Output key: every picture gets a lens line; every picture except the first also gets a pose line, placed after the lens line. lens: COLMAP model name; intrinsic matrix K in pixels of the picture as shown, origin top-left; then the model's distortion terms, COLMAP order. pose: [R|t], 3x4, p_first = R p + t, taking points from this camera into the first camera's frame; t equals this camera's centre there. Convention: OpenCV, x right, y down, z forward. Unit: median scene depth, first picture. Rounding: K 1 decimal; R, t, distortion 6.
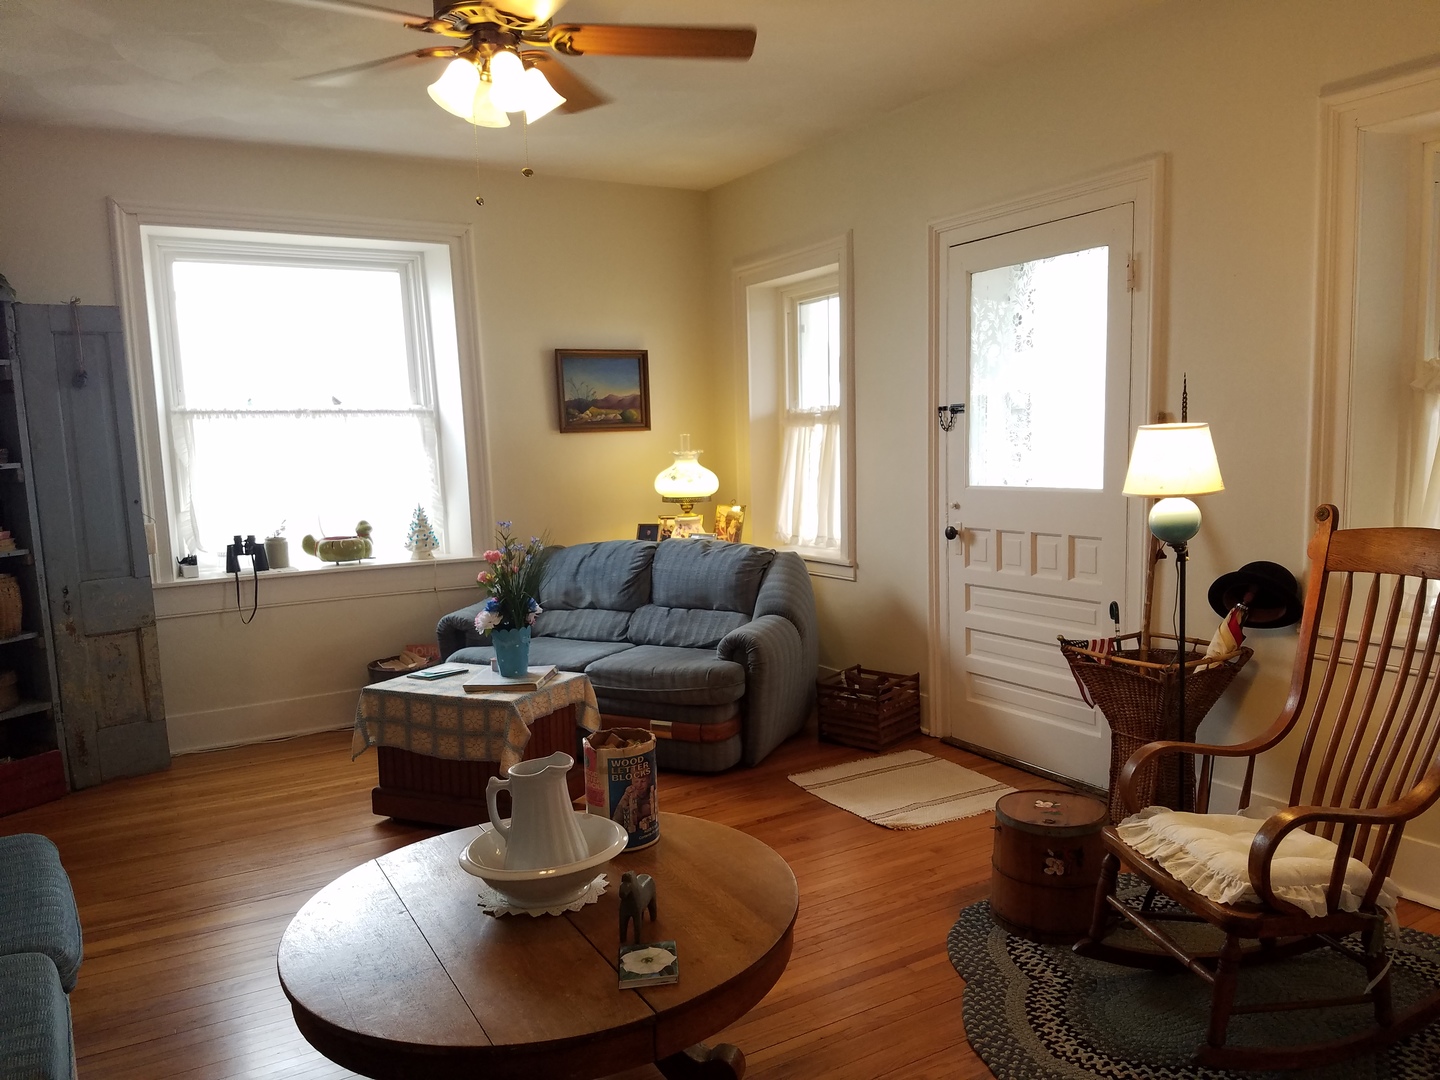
lens RADIAL K [[1081.0, 0, 726.3], [0, 1081.0, 539.2], [0, 0, 1]] dist [0.008083, 0.003296]
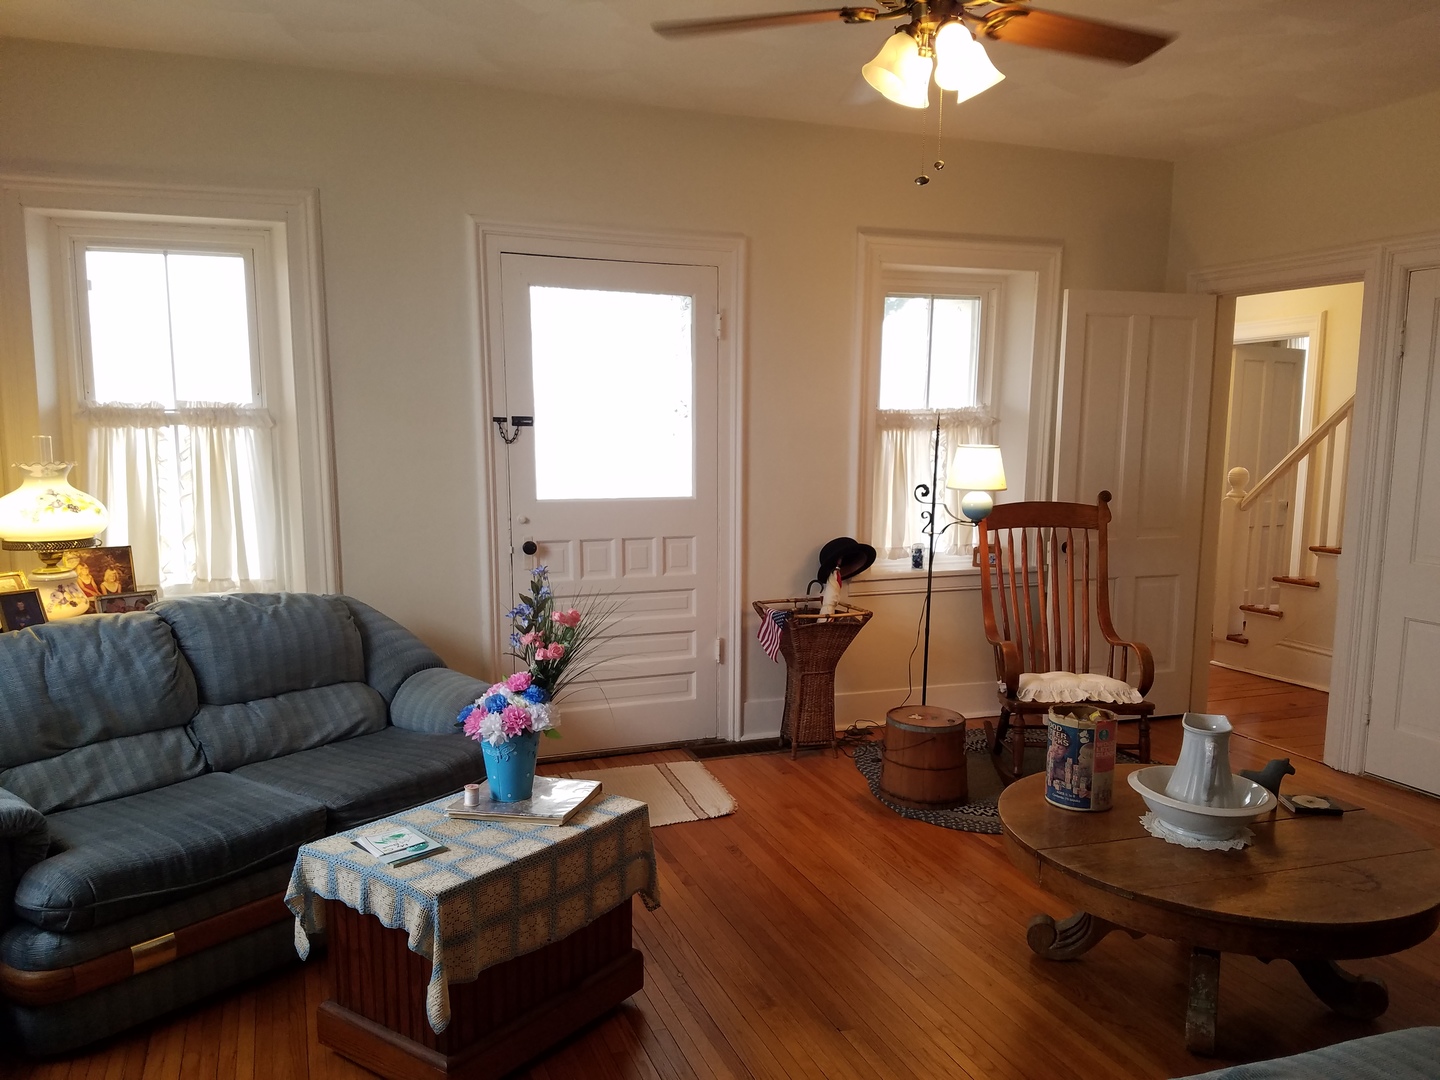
lens RADIAL K [[1081.0, 0, 721.2], [0, 1081.0, 543.5], [0, 0, 1]] dist [0.008083, 0.003296]
pose [[0.148686, -0.075037, 0.986033, -0.729194], [0.072467, 0.995263, 0.064812, -0.060520], [-0.986226, 0.061818, 0.153419, 0.674926]]
